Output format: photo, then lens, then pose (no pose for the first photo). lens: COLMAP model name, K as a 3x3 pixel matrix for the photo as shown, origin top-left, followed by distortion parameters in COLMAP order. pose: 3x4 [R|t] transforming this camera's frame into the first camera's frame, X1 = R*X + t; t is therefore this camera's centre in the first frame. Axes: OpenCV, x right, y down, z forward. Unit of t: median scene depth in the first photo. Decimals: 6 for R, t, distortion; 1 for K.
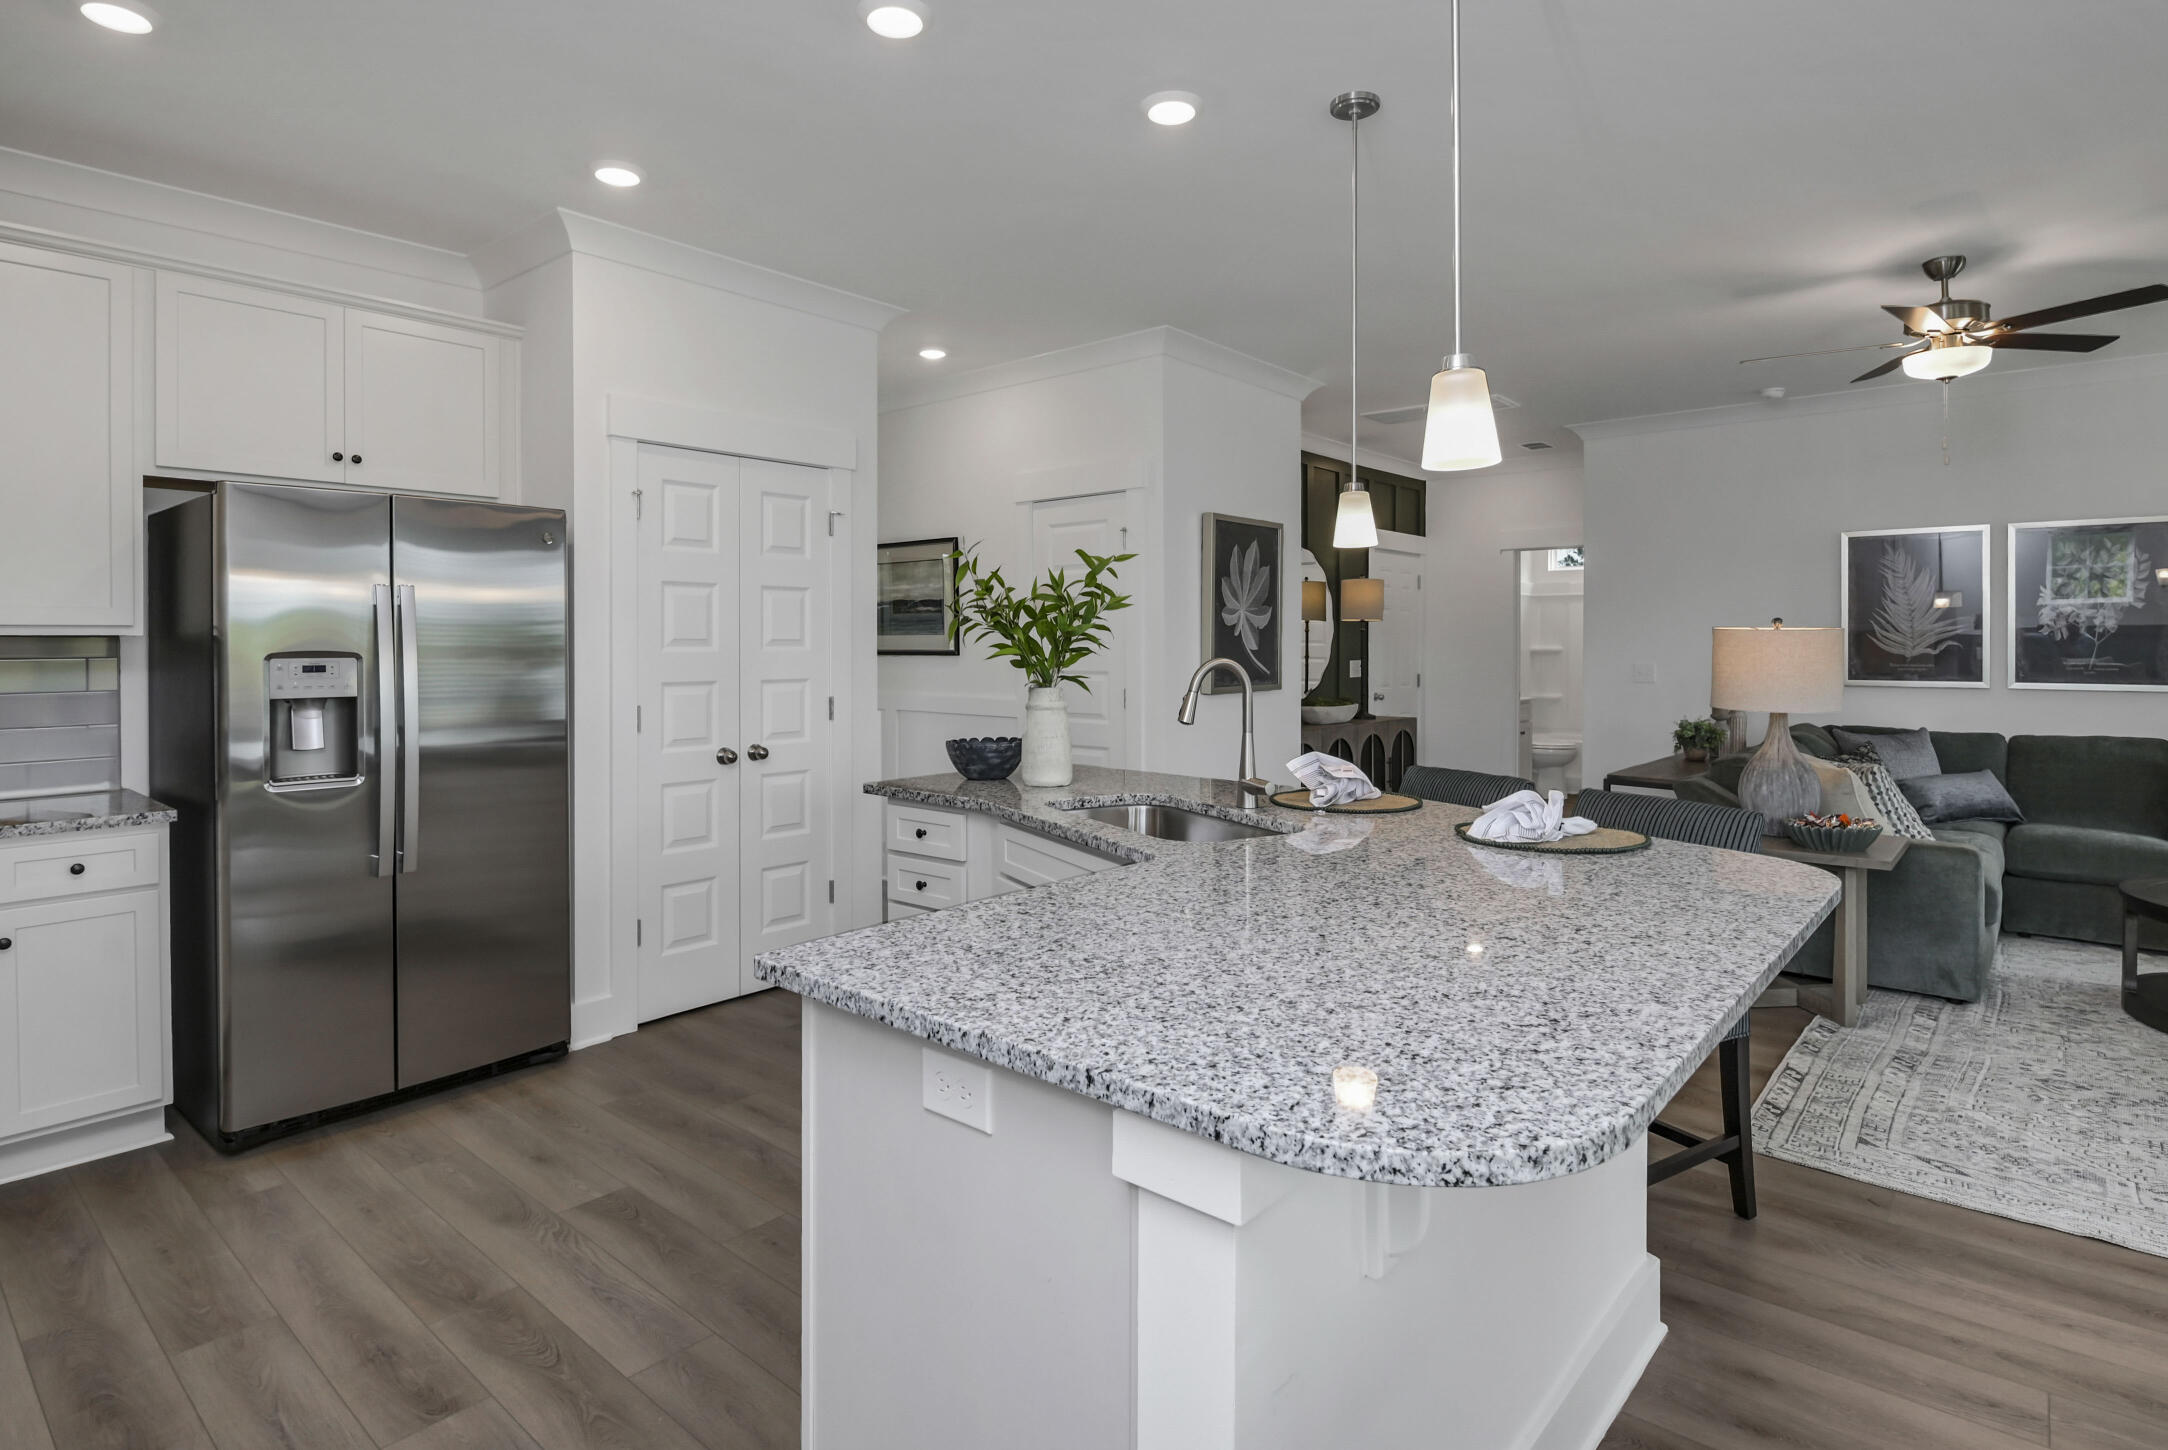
lens RADIAL K [[1121.8, 0, 1081.4], [0, 1121.8, 643.5], [0, 0, 1]] dist [-0.000993, -0.000829]
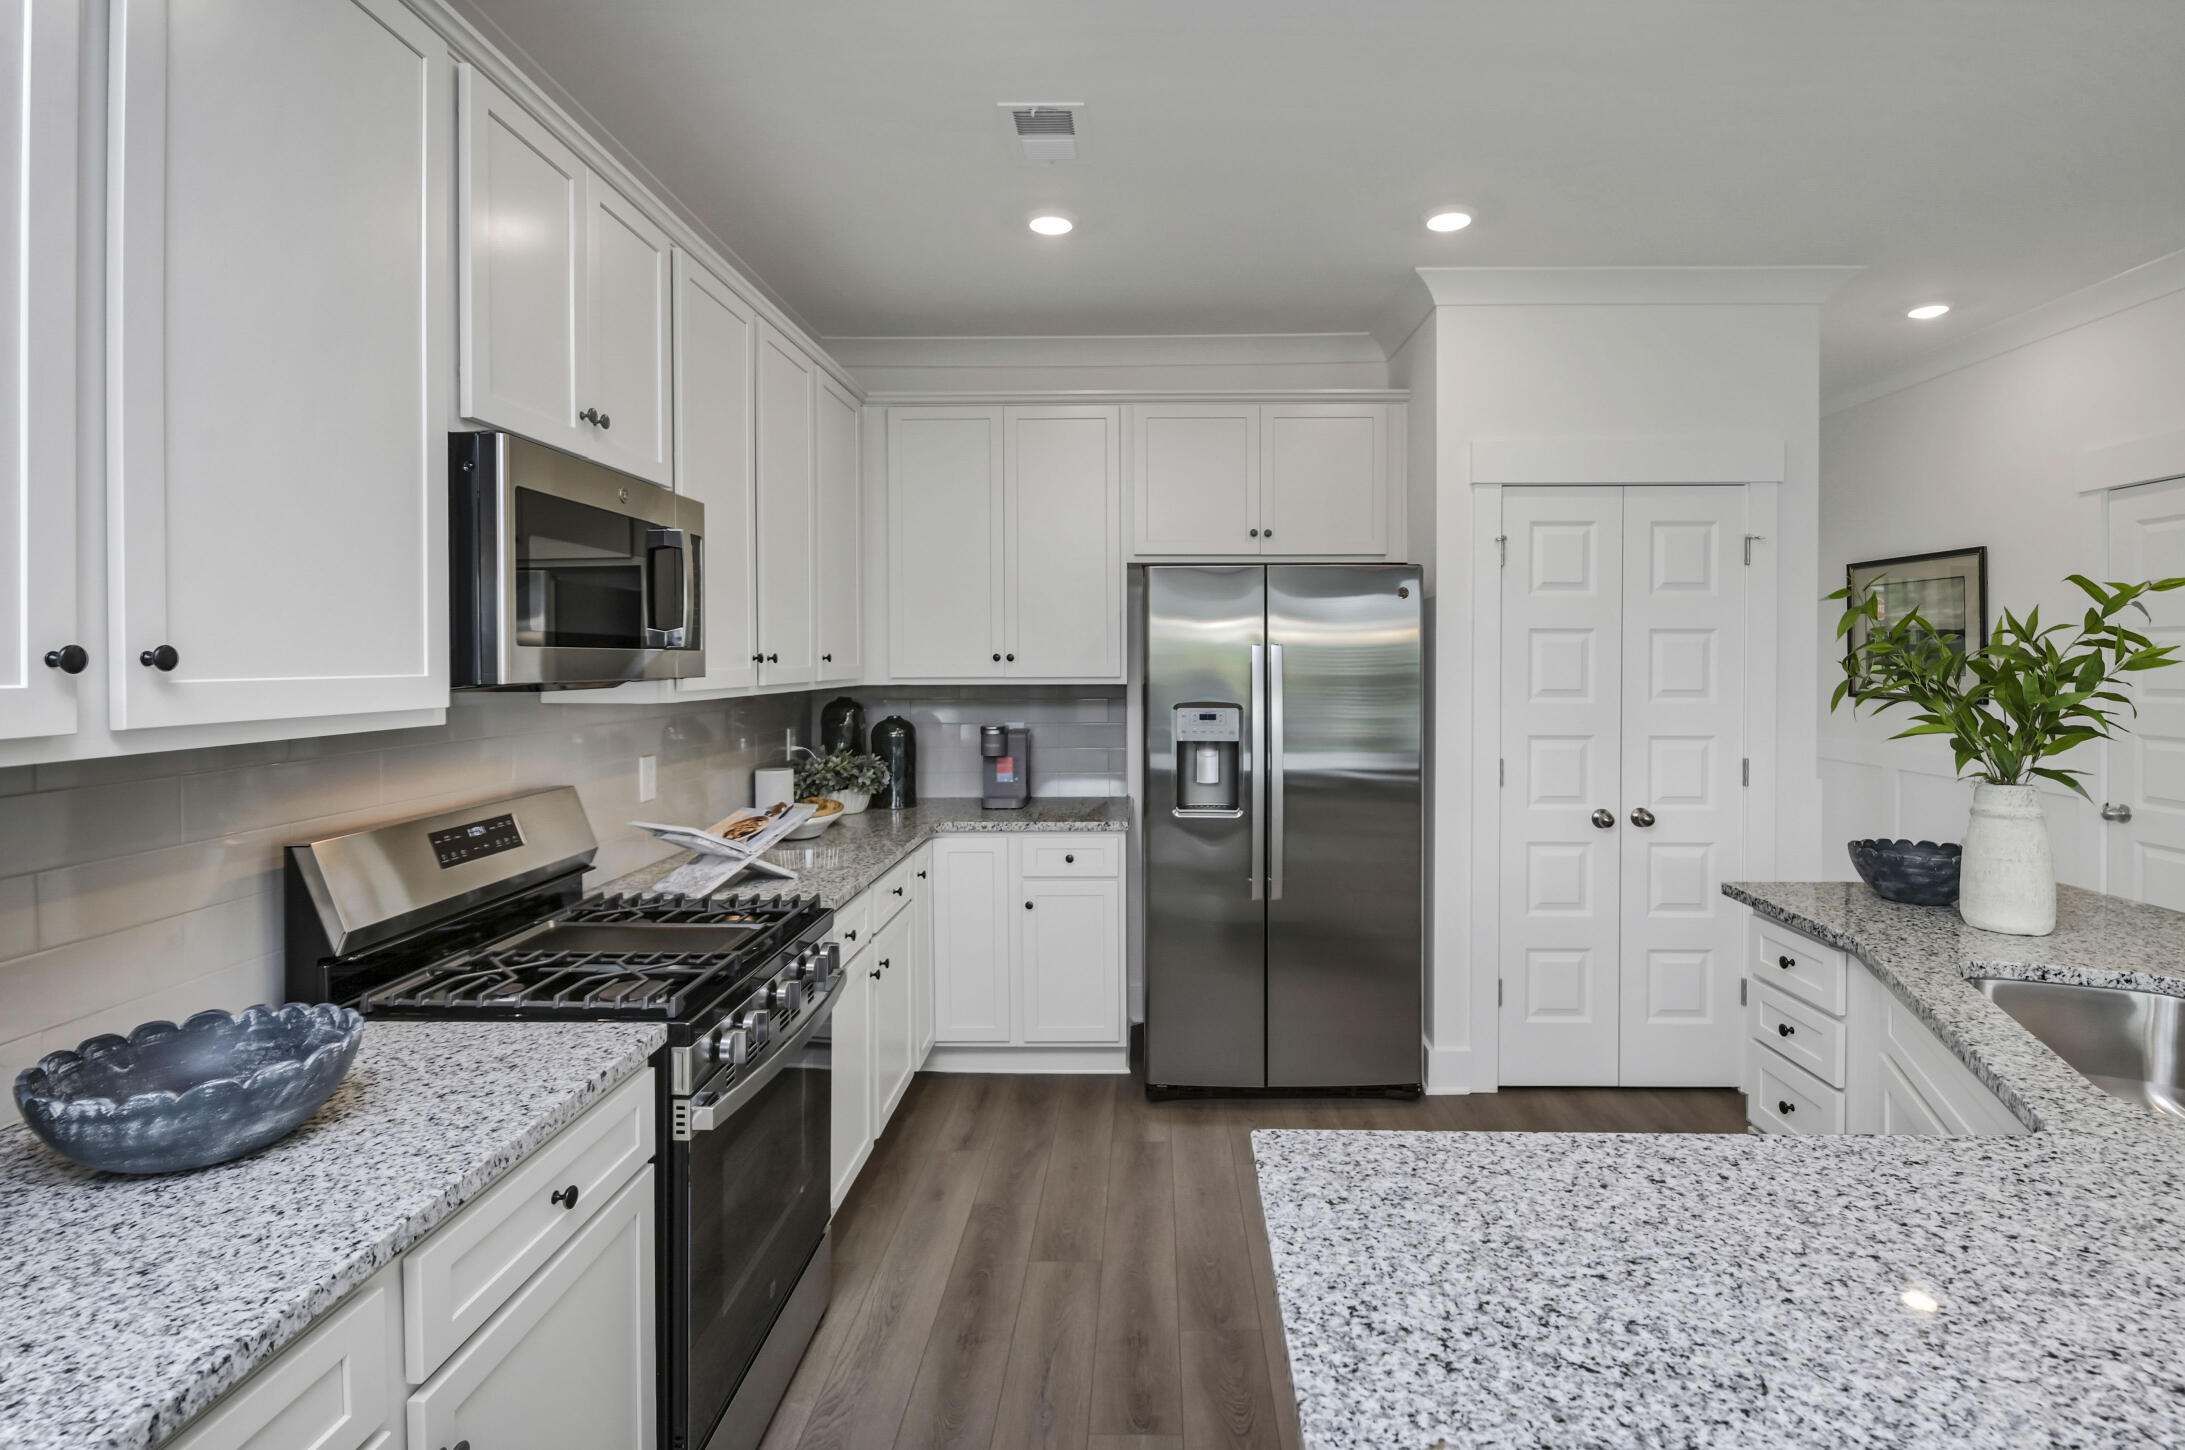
lens RADIAL K [[1065.7, 0, 1103.4], [0, 1065.7, 673.2], [0, 0, 1]] dist [-0.001622, -0.000932]
pose [[0.638303, 0.007459, -0.769749, 0.109901], [0.000209, 0.999951, 0.009863, -0.032343], [0.769785, -0.006457, 0.638271, 0.172252]]
